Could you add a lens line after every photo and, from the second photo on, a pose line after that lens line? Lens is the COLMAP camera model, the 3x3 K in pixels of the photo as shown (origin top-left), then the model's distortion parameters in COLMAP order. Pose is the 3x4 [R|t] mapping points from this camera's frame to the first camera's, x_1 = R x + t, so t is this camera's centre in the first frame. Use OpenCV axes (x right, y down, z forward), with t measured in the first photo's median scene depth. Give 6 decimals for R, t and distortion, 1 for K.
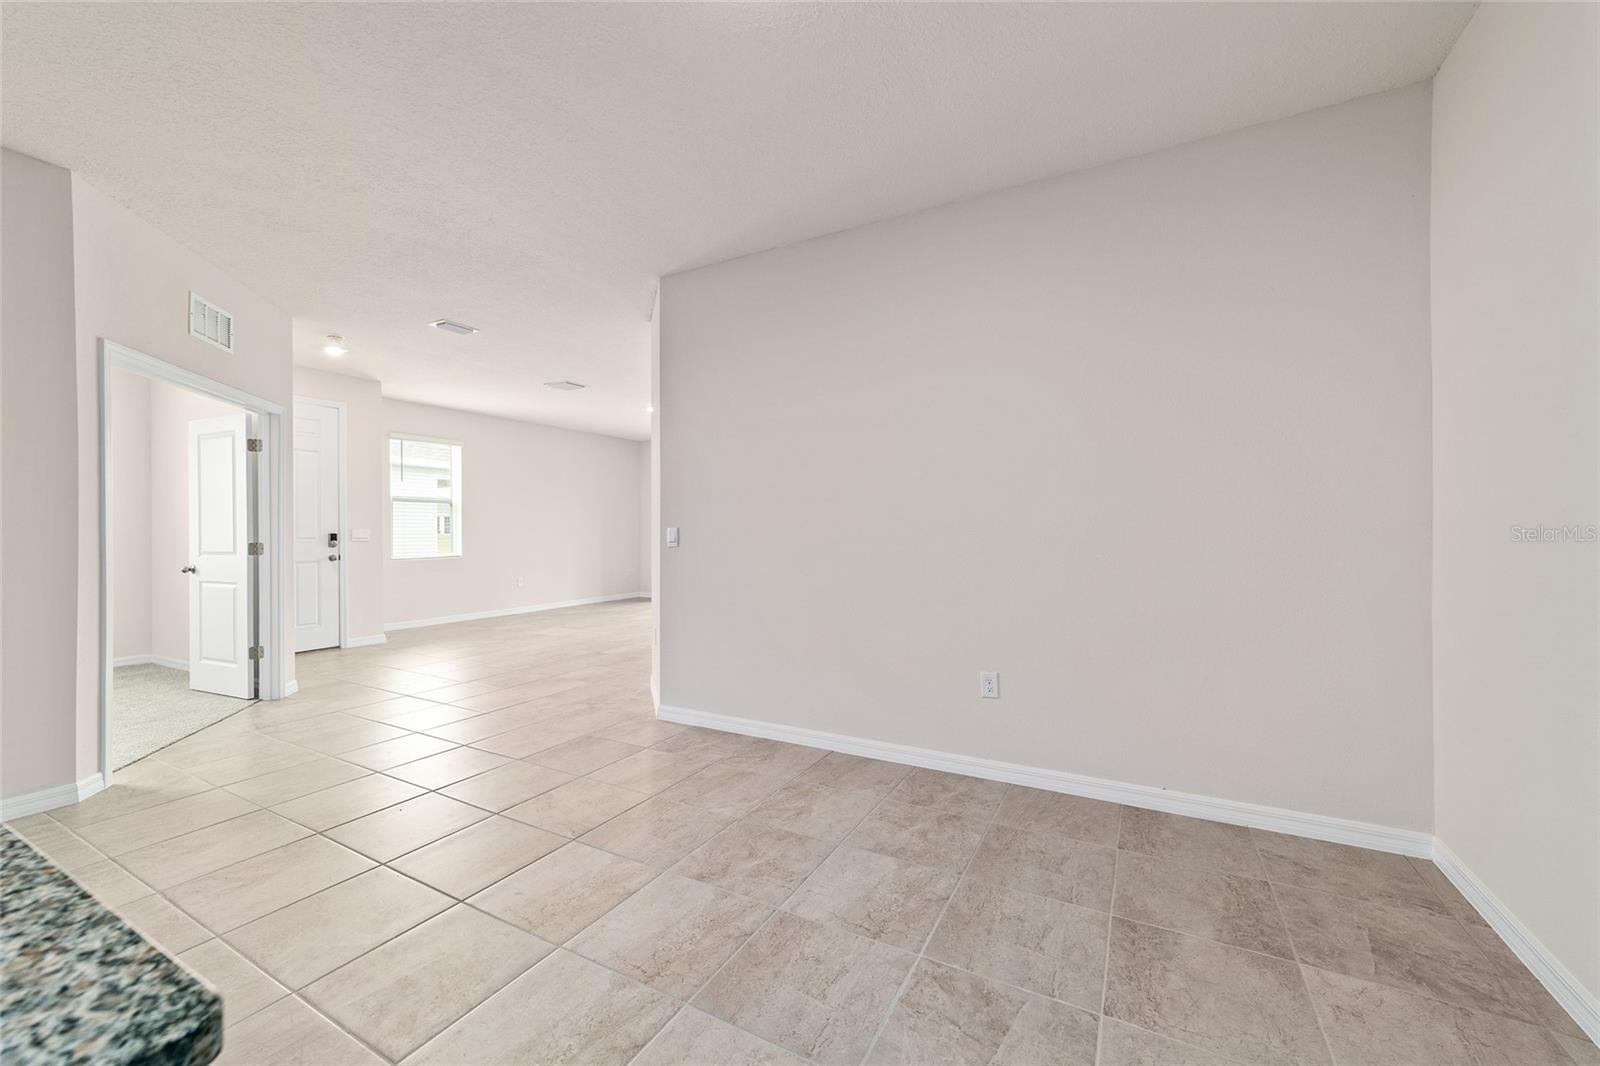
lens RADIAL K [[614.4, 0, 793.1], [0, 614.4, 532.8], [0, 0, 1]] dist [-0.015741, 0.007266]
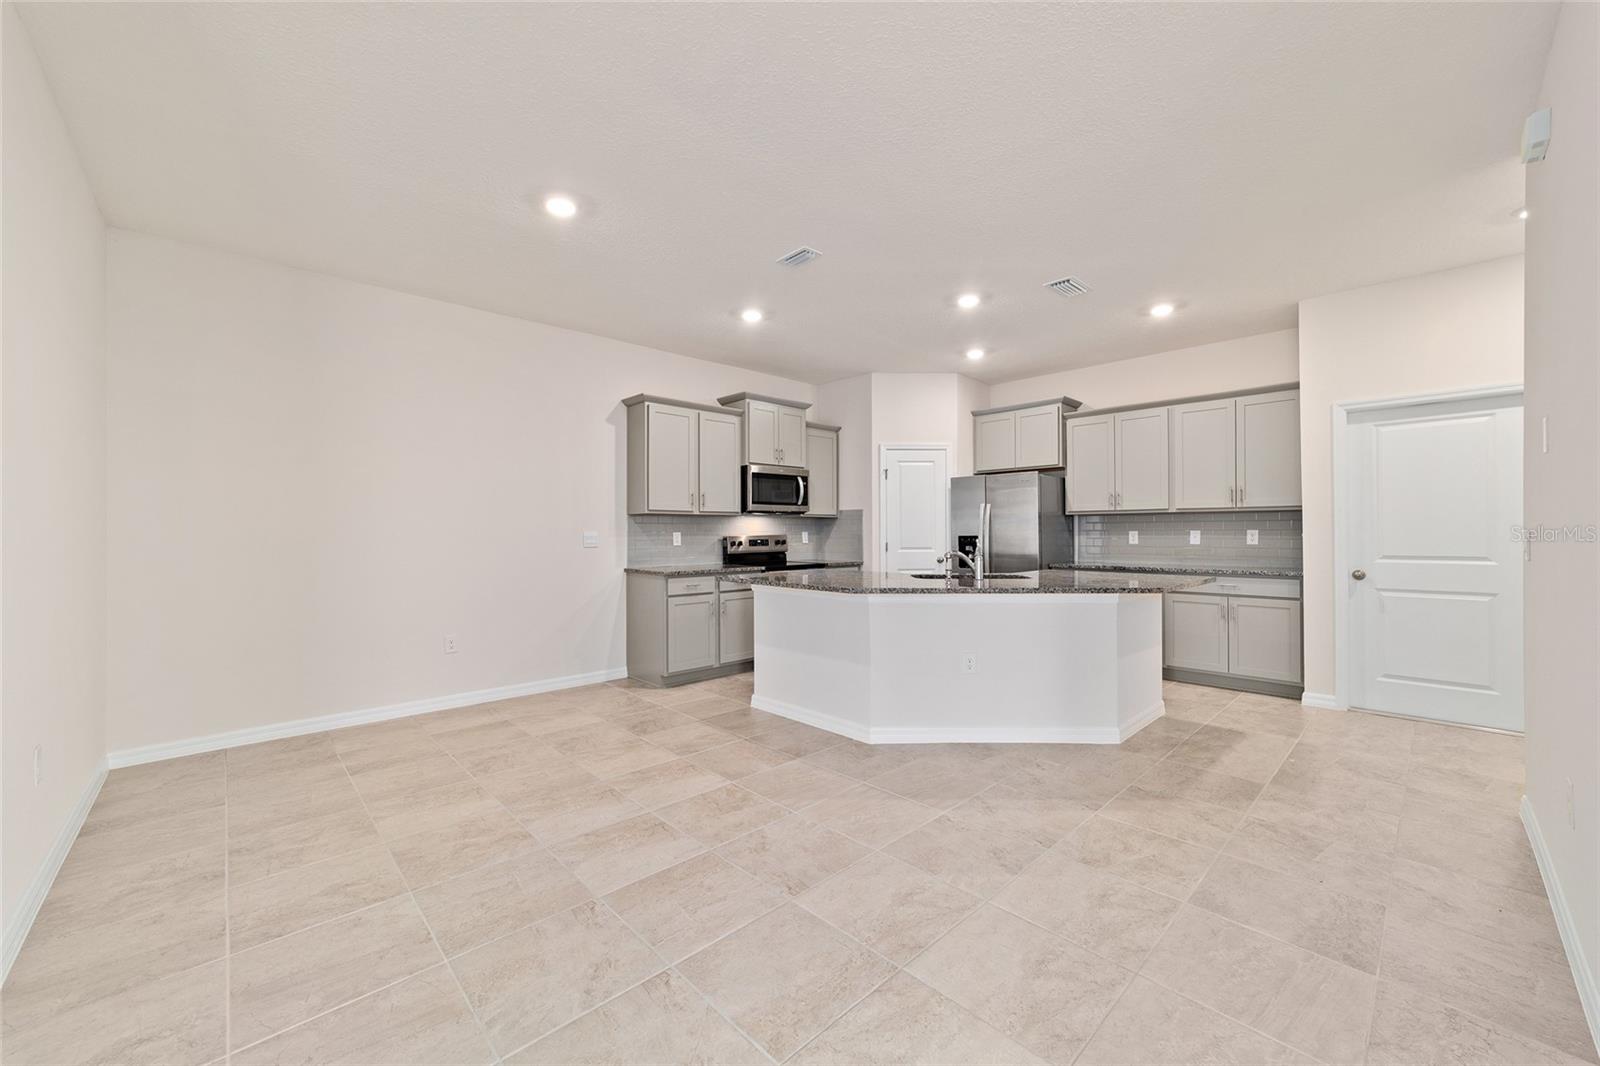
lens RADIAL K [[614.4, 0, 800.5], [0, 614.4, 535.1], [0, 0, 1]] dist [-0.015741, 0.007266]
pose [[-0.950624, 0.003651, 0.310324, -0.587031], [0.004437, 0.999988, 0.001826, -0.007825], [-0.310314, 0.003113, -0.950629, 1.127602]]
